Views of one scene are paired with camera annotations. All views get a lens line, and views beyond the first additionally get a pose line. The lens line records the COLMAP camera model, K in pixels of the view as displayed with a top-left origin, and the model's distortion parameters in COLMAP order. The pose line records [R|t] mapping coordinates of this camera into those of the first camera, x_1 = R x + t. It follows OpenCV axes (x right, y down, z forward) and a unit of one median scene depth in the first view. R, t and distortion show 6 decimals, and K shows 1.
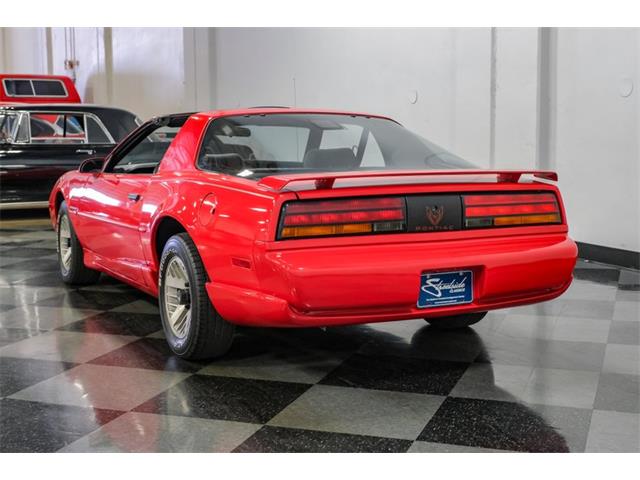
lens RADIAL K [[993.4, 0, 320.0], [0, 993.4, 240.0], [0, 0, 1]] dist [-0.024517, 0.028045]
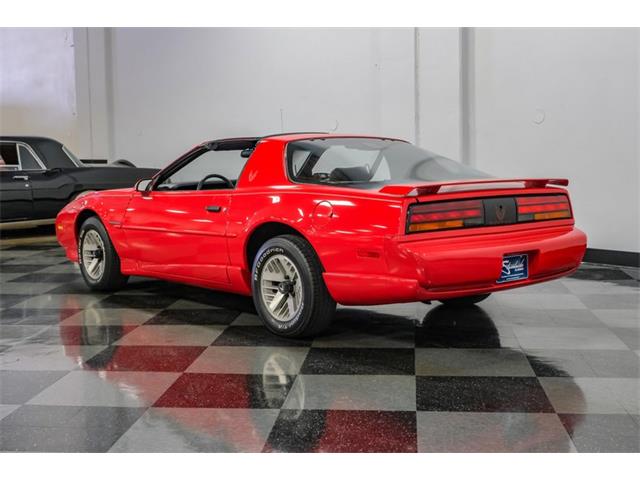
lens RADIAL K [[916.2, 0, 320.0], [0, 916.2, 240.0], [0, 0, 1]] dist [-0.003938, -0.002265]
pose [[0.974447, -0.034370, 0.221974, -0.385601], [0.038805, 0.999124, -0.015647, 0.020476], [-0.221242, 0.023861, 0.974927, -0.127328]]
